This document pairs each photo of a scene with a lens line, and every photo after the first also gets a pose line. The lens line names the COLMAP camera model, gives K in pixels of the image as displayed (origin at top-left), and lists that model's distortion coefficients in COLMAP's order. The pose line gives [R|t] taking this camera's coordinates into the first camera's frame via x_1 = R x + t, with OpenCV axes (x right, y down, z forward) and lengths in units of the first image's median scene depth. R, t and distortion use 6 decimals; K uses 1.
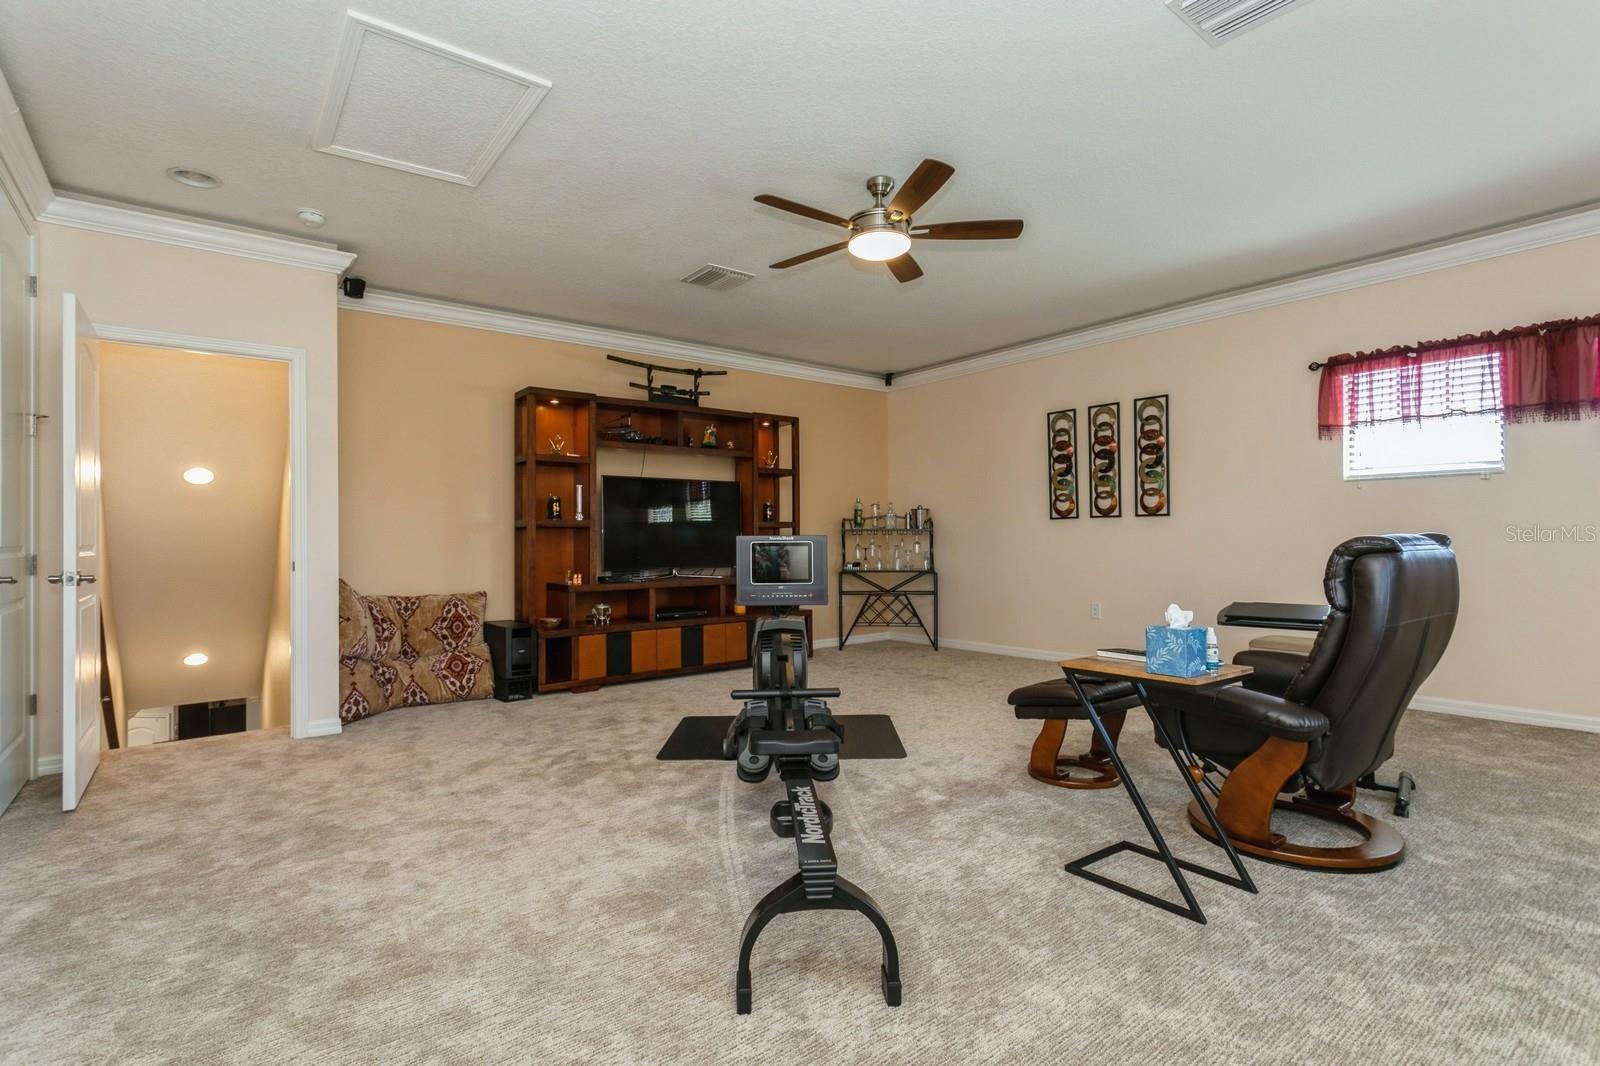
lens RADIAL K [[777.2, 0, 803.5], [0, 777.2, 531.6], [0, 0, 1]] dist [0.002672, 0.001631]
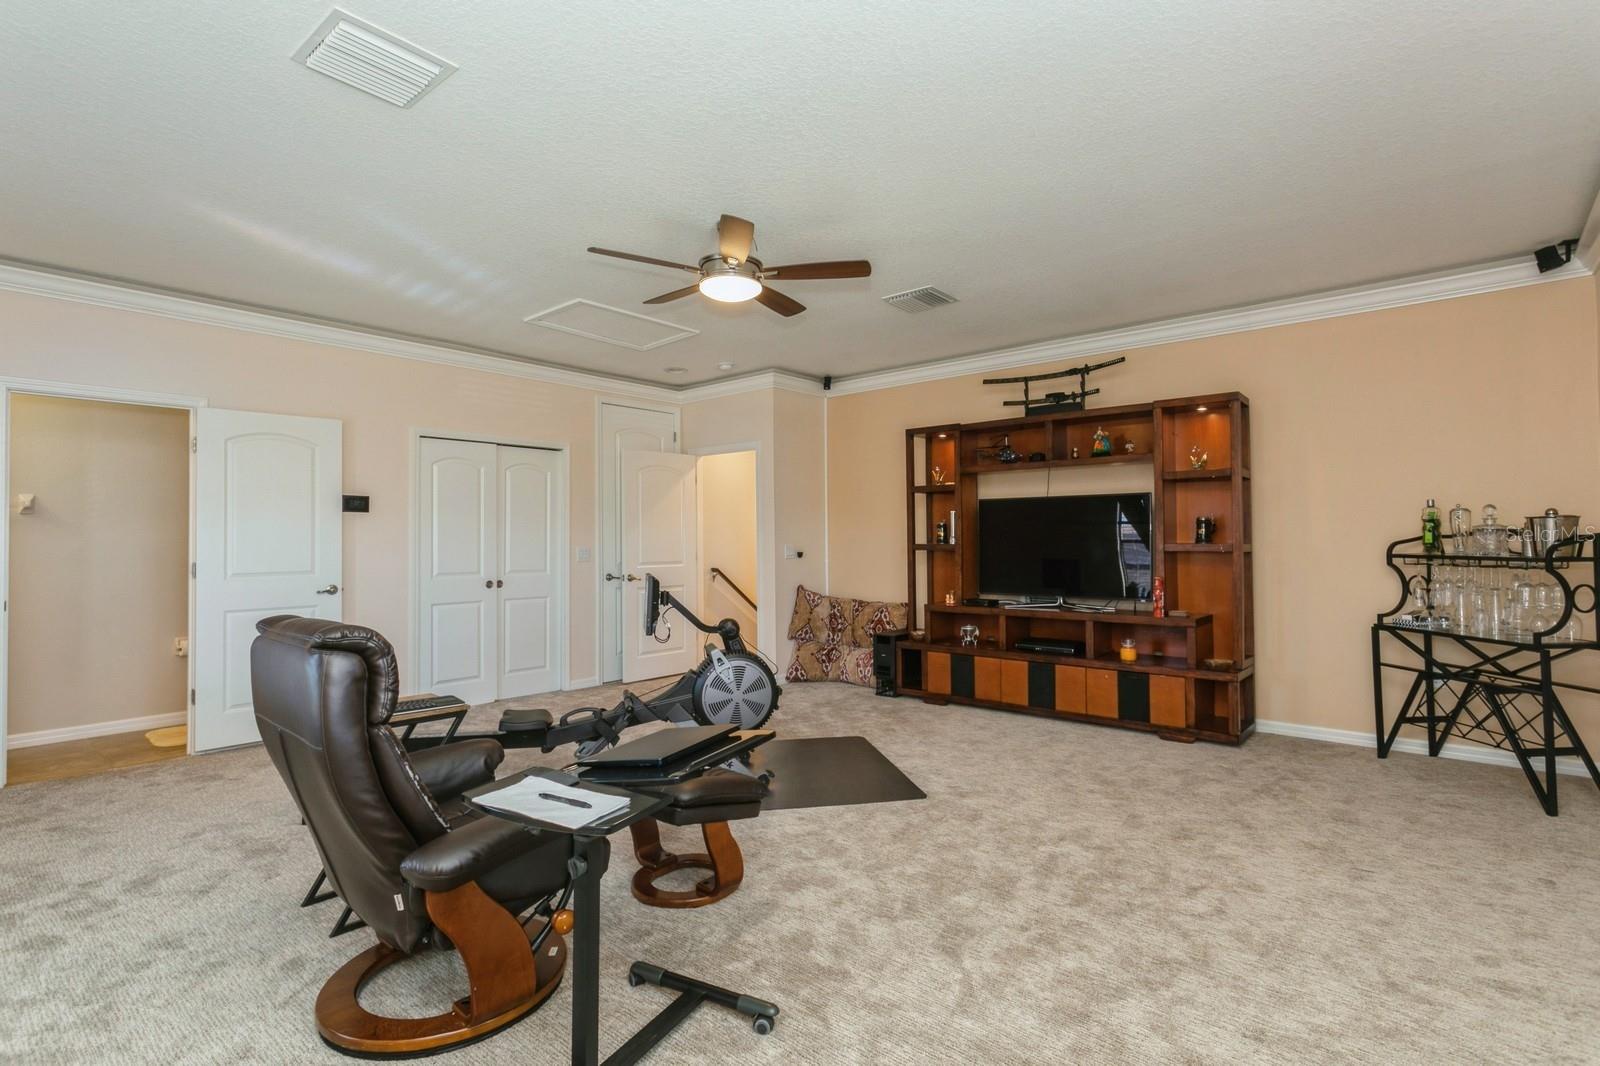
lens RADIAL K [[777.2, 0, 801.3], [0, 777.2, 529.3], [0, 0, 1]] dist [0.002672, 0.001631]
pose [[0.180640, -0.024032, -0.983256, 0.672162], [-0.008872, 0.999621, -0.026062, -0.004388], [0.983509, 0.013432, 0.180359, 0.566594]]
